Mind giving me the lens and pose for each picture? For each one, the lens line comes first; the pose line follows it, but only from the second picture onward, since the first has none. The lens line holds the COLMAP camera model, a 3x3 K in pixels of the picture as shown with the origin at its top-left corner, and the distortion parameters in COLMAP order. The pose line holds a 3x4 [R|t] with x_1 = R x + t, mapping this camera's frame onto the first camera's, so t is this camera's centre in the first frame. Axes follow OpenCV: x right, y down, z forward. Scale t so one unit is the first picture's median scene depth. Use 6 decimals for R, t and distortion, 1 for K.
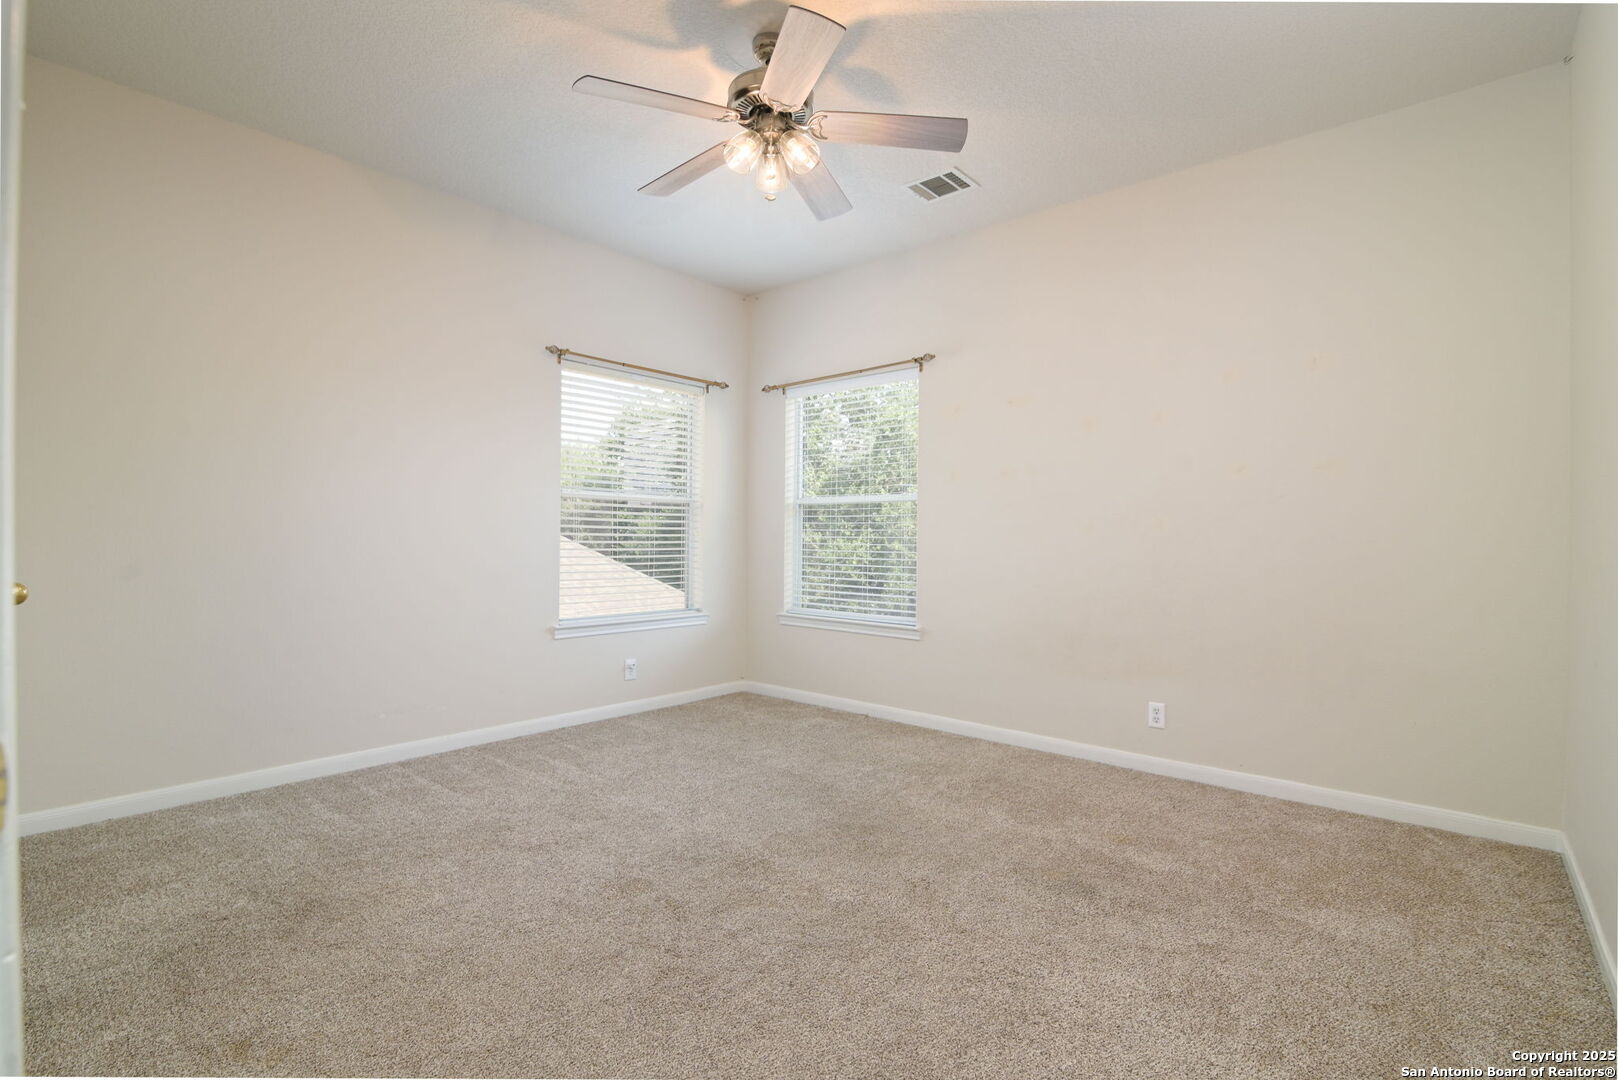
lens RADIAL K [[740.5, 0, 801.5], [0, 740.5, 533.3], [0, 0, 1]] dist [-0.018081, 0.000463]
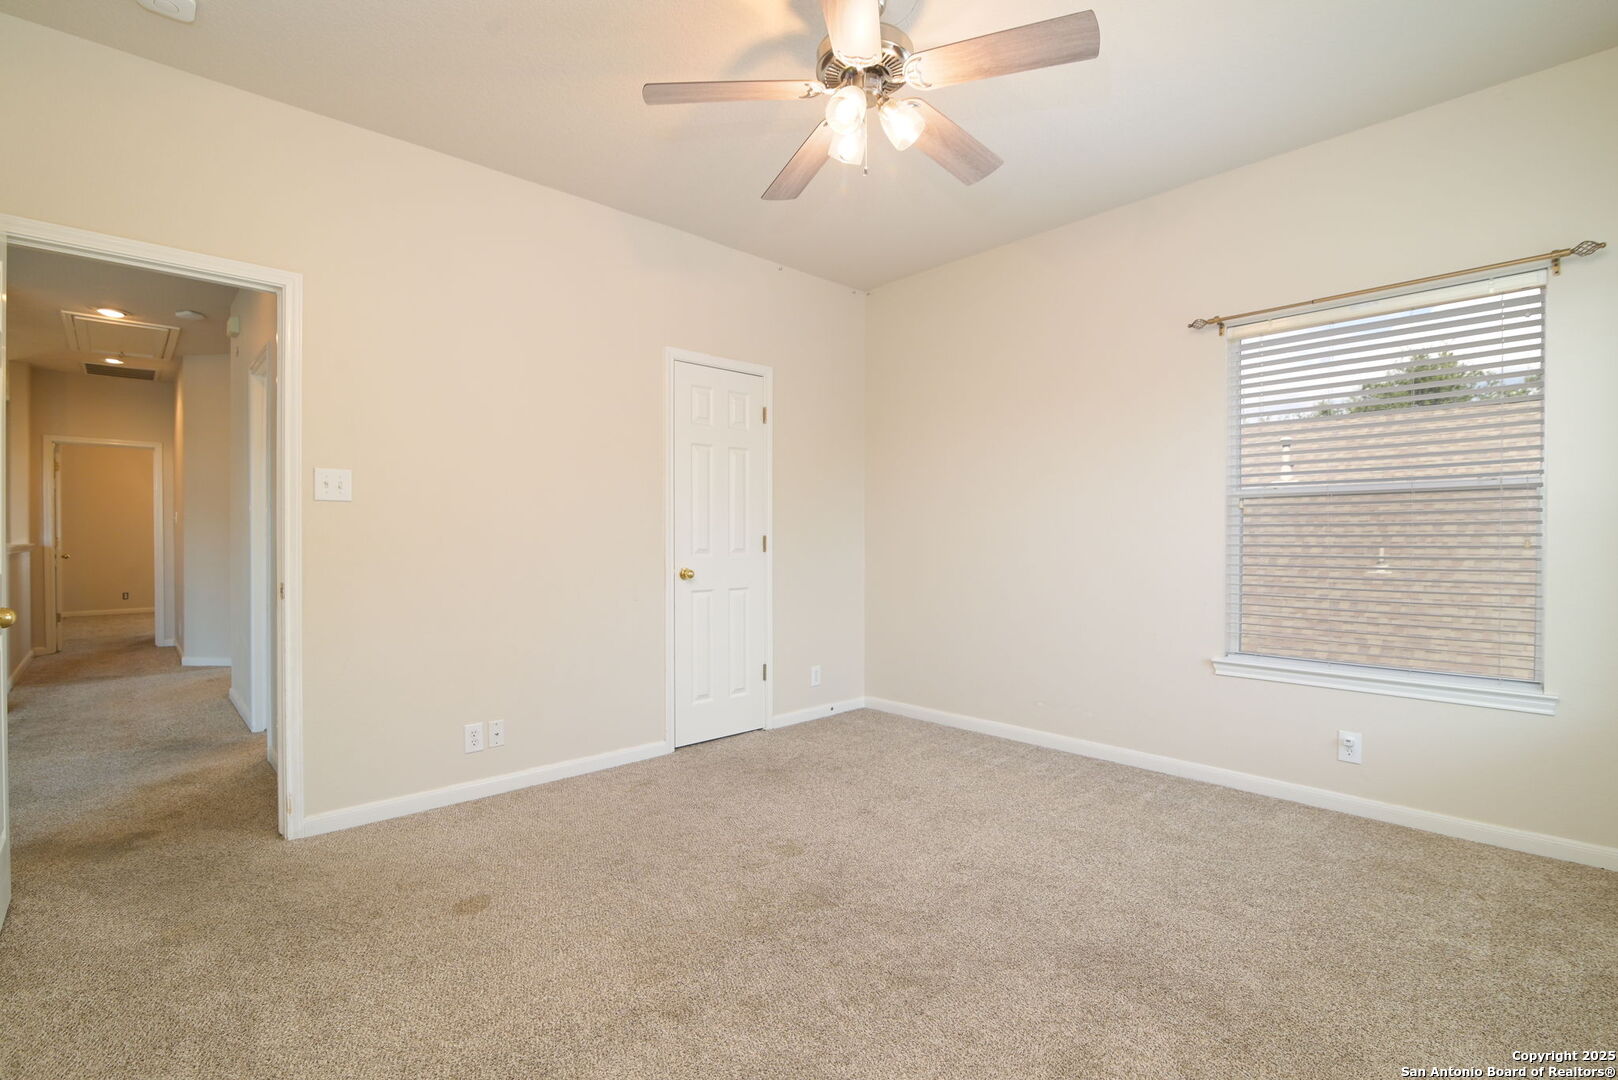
lens RADIAL K [[740.5, 0, 801.9], [0, 740.5, 546.3], [0, 0, 1]] dist [-0.018081, 0.000463]
pose [[-0.093755, 0.010239, -0.995543, 0.650865], [0.013634, 0.999867, 0.008999, -0.015400], [0.995502, -0.012730, -0.093883, 0.778421]]
